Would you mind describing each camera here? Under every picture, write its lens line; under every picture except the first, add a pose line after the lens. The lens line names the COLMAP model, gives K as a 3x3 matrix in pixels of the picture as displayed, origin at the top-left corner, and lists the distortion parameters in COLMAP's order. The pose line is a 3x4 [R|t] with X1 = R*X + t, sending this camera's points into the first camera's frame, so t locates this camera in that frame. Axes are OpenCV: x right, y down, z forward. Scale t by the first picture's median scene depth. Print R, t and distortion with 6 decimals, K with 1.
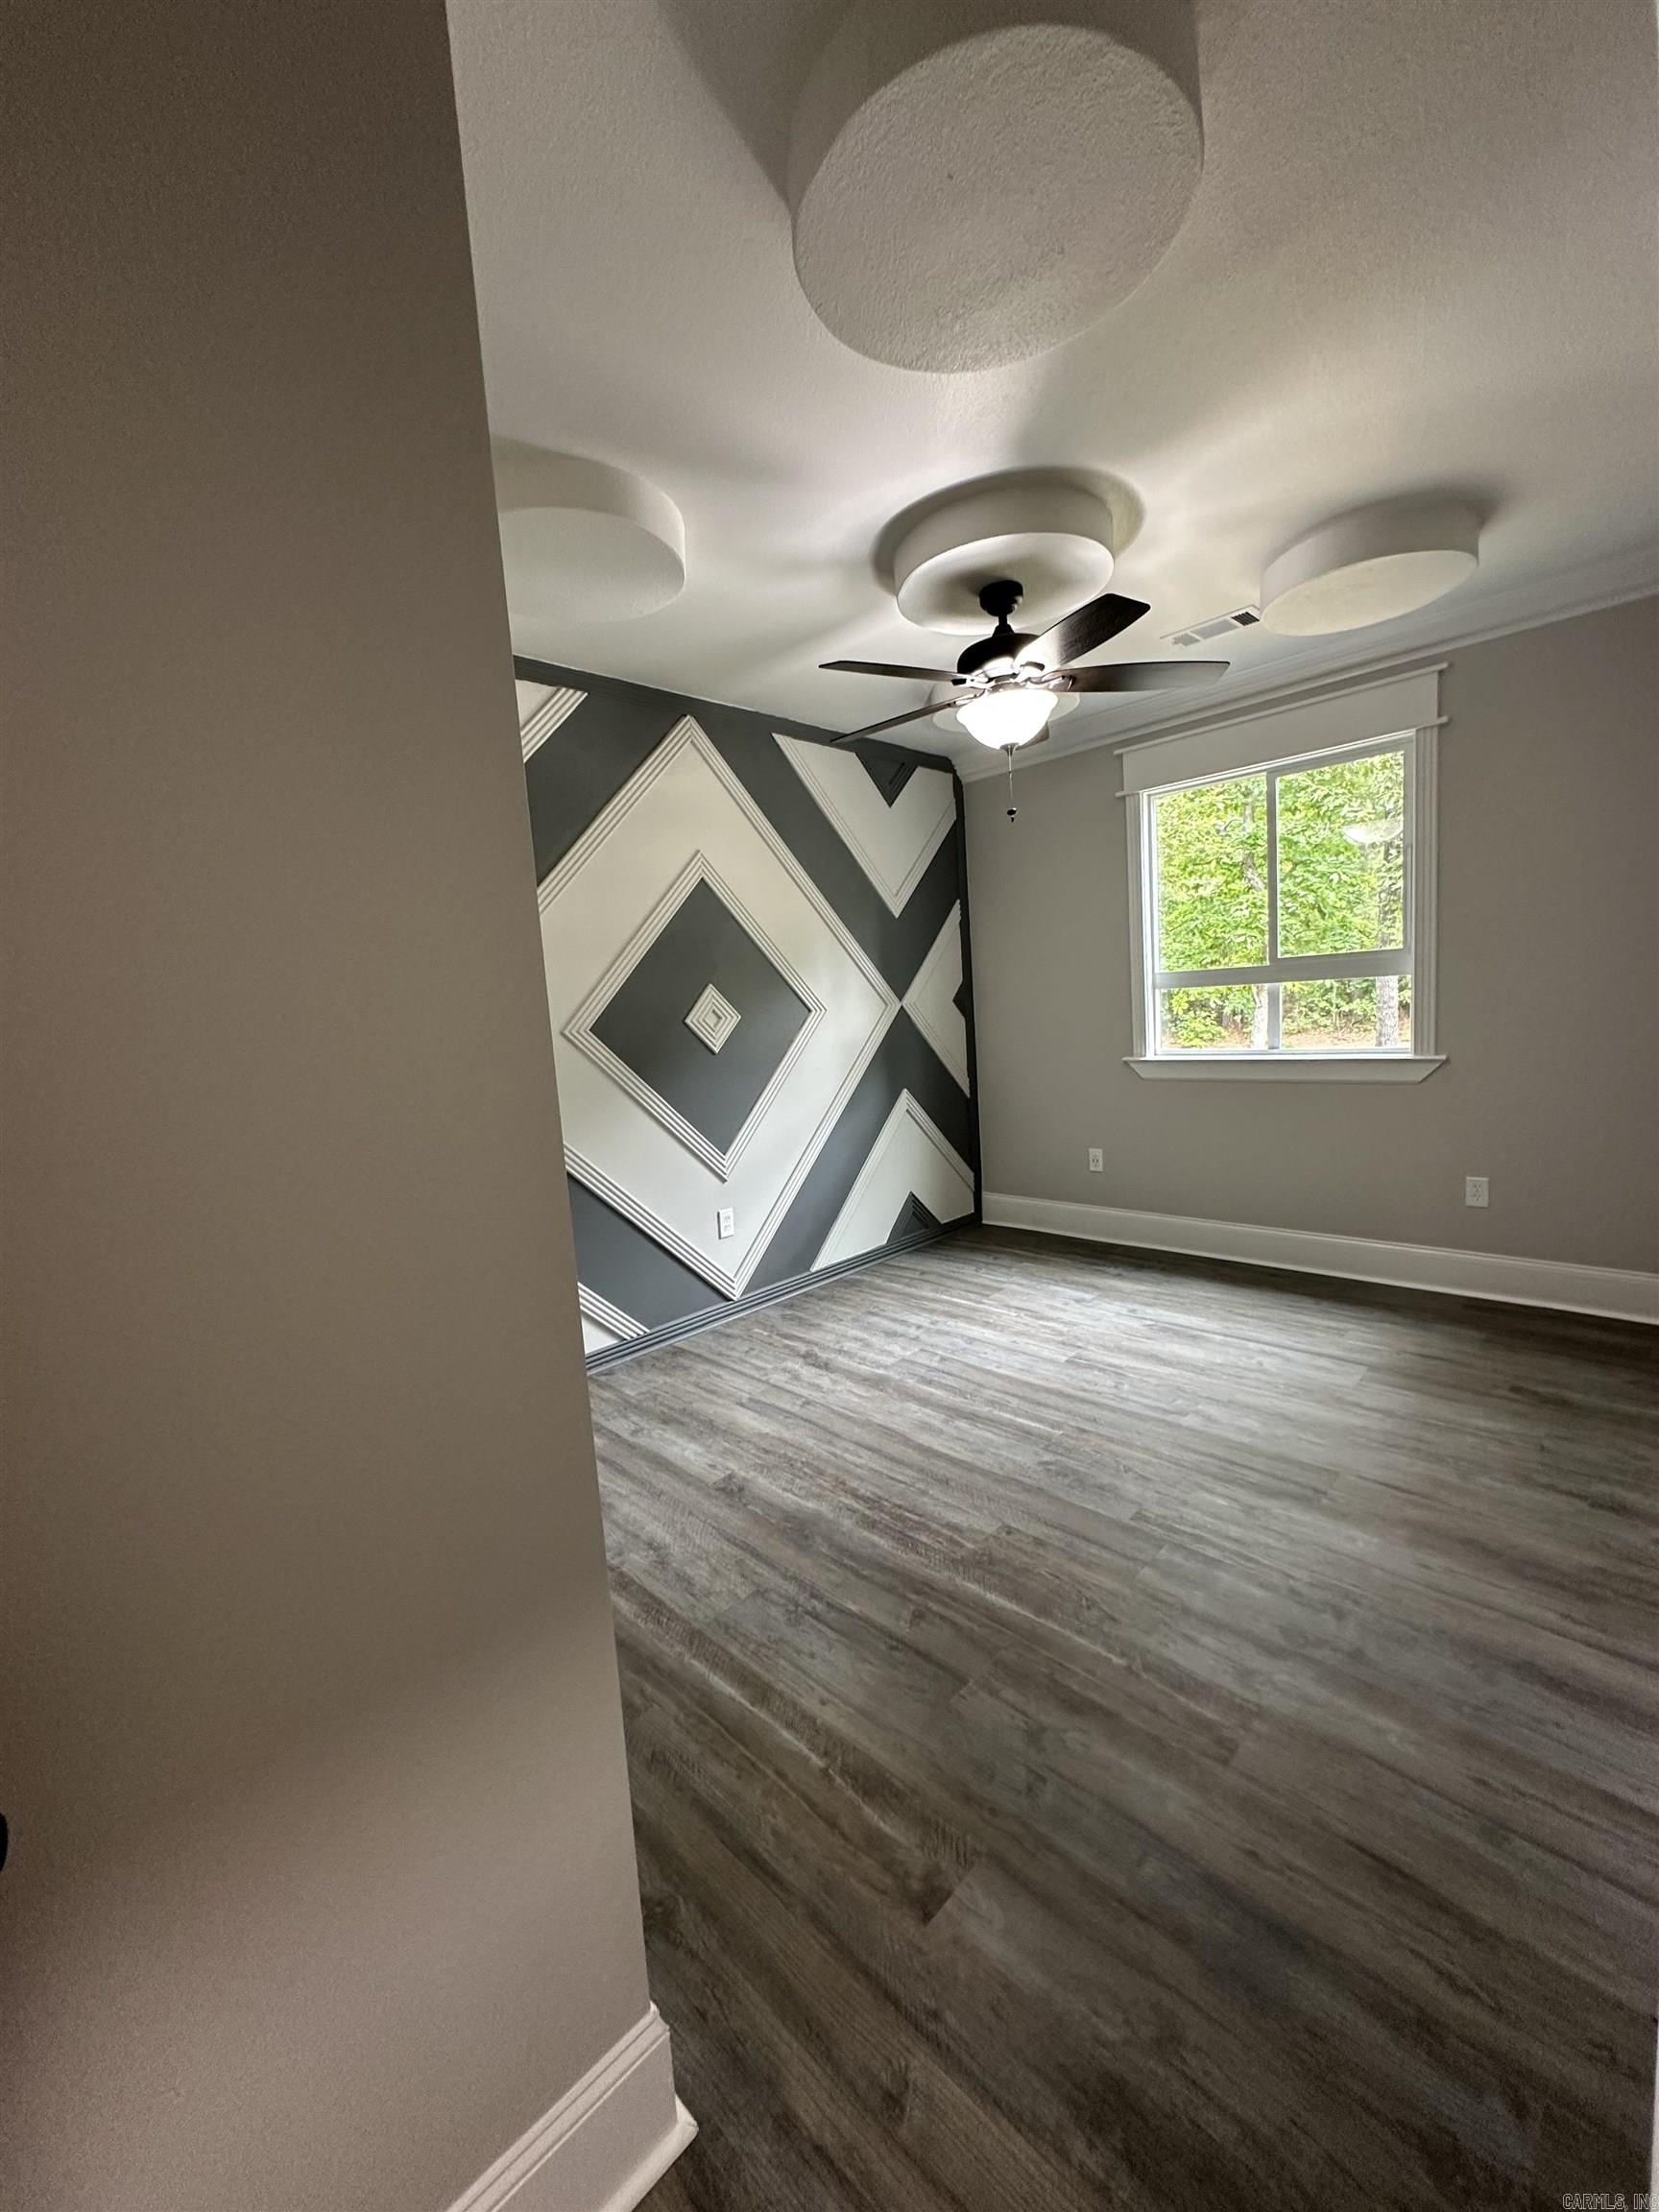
lens RADIAL K [[882.1, 0, 843.6], [0, 882.1, 1101.4], [0, 0, 1]] dist [-0.003256, 0.001203]
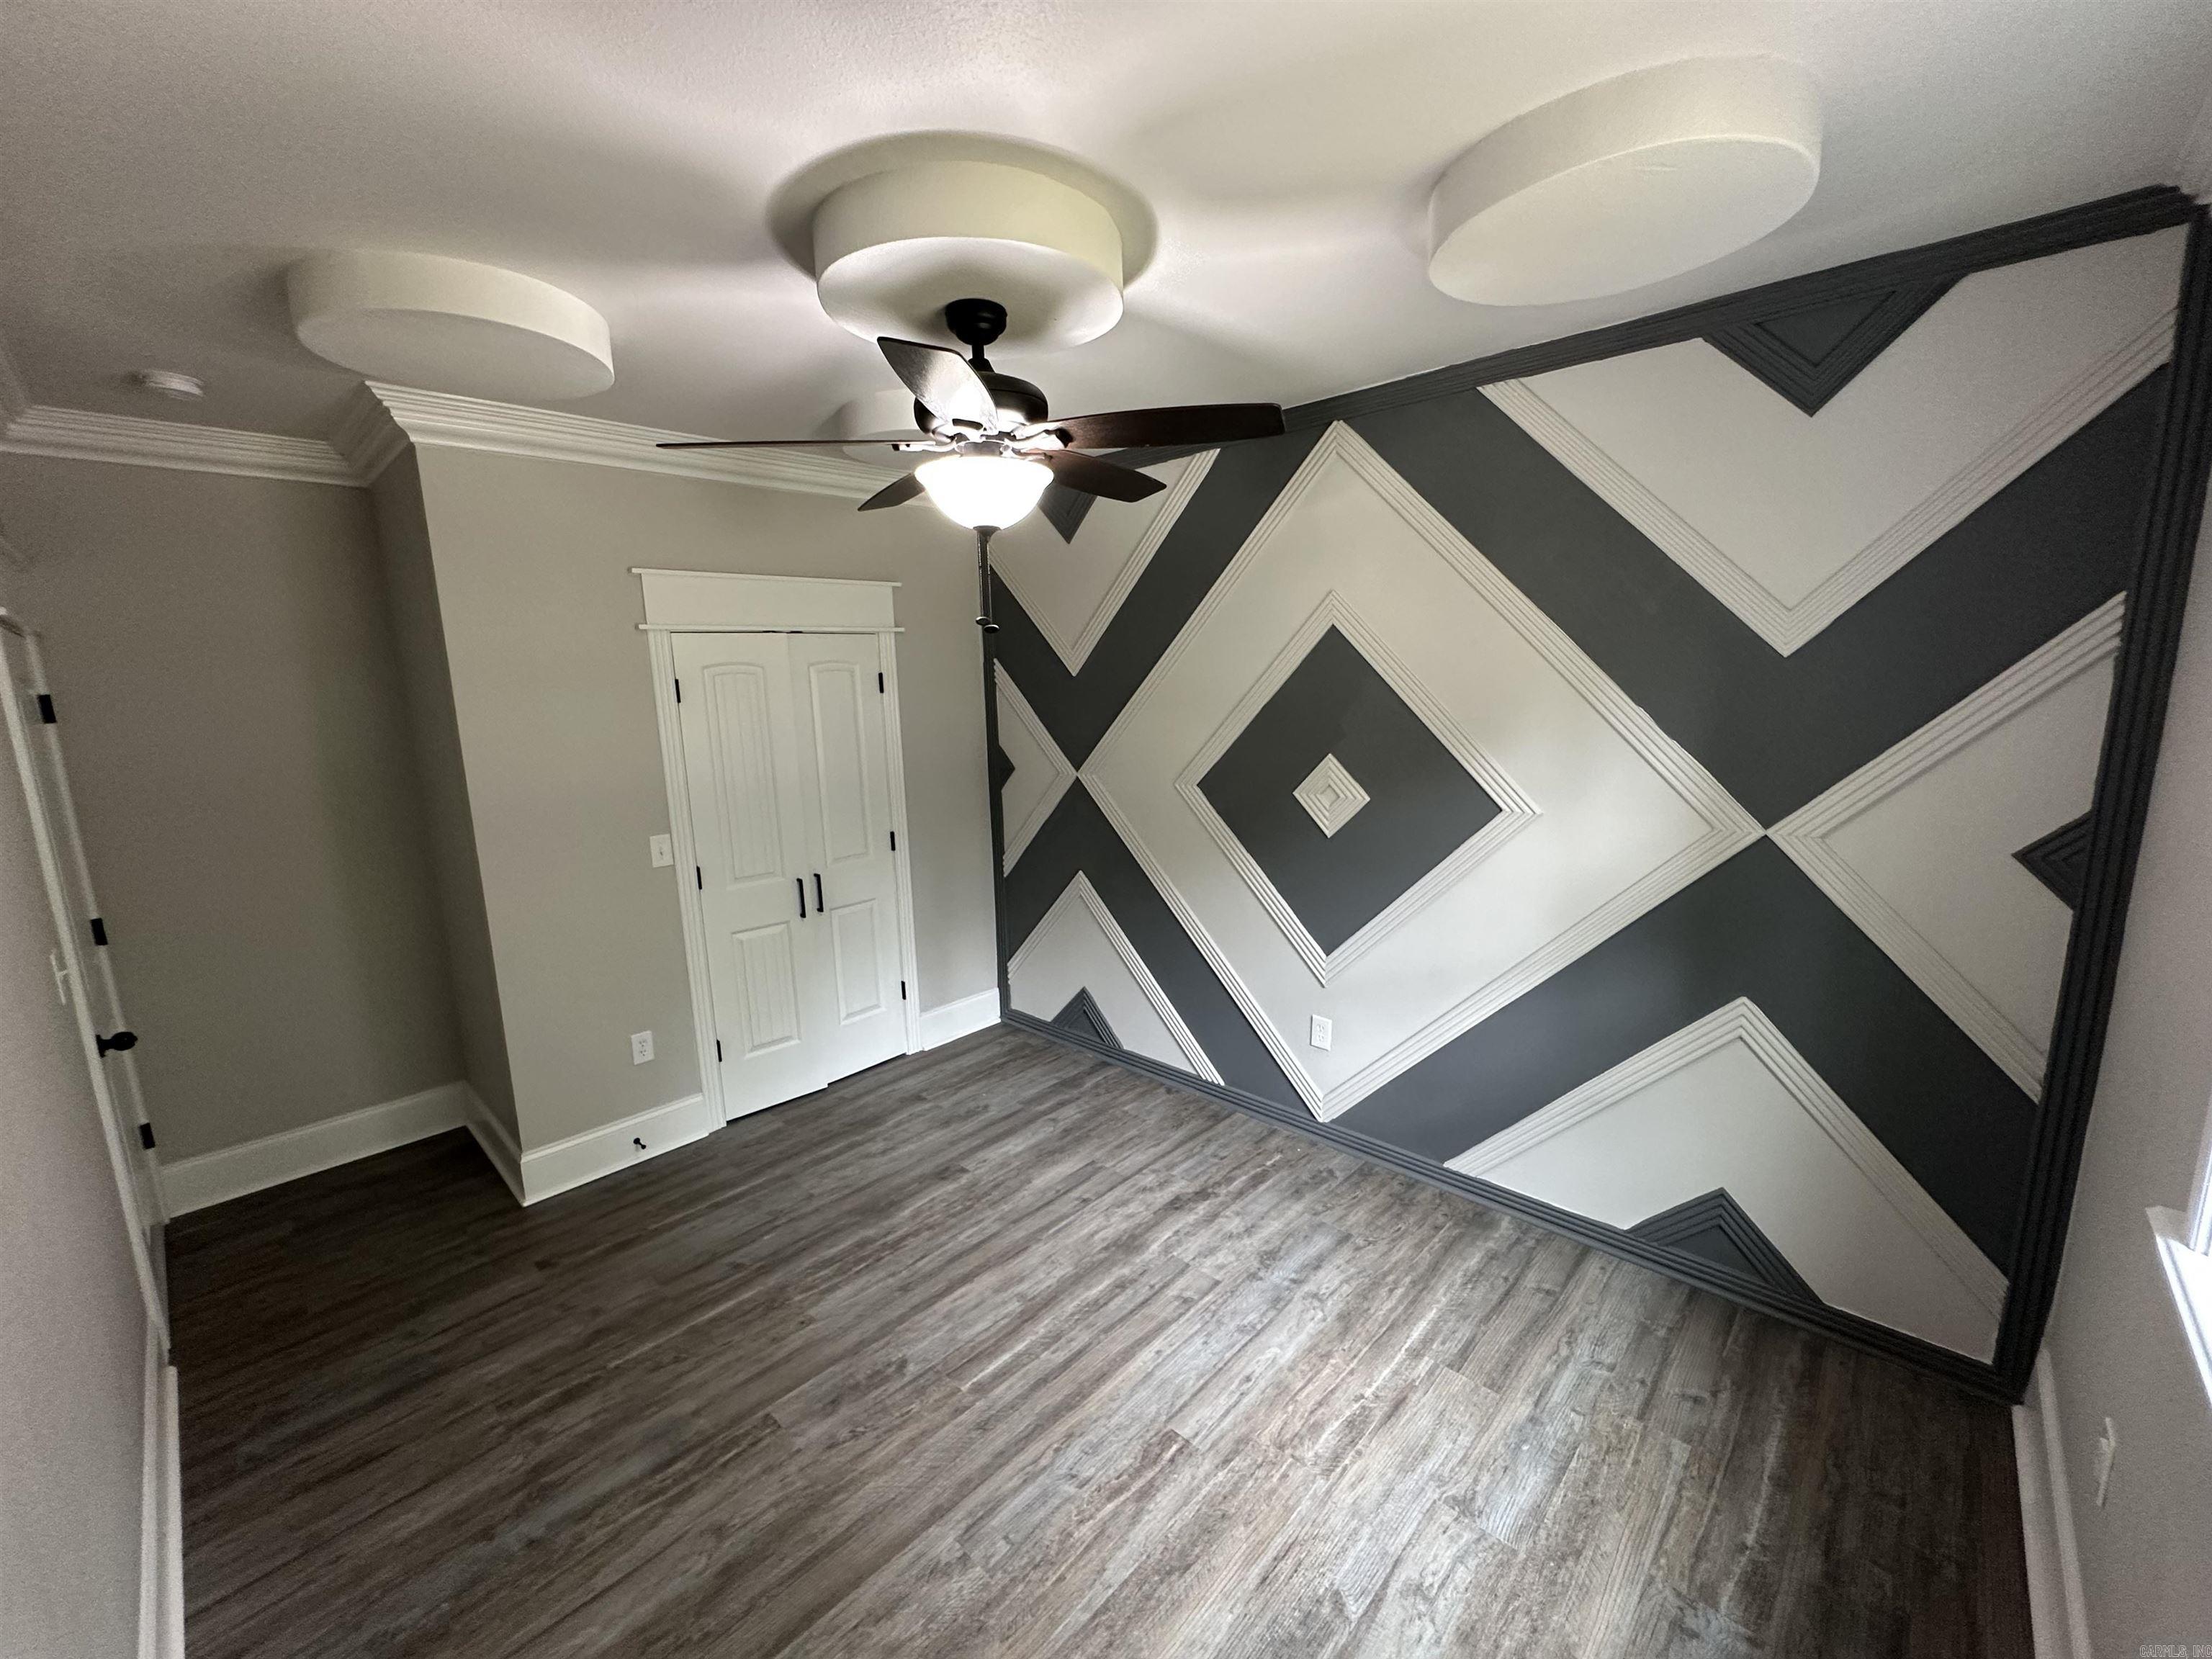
lens RADIAL K [[882.1, 0, 1083.8], [0, 882.1, 822.4], [0, 0, 1]] dist [-0.003256, 0.001203]
pose [[0.008716, 0.237171, -0.971429, 0.923922], [-0.090280, 0.967685, 0.235447, -0.340661], [0.995878, 0.085648, 0.029846, 1.048182]]
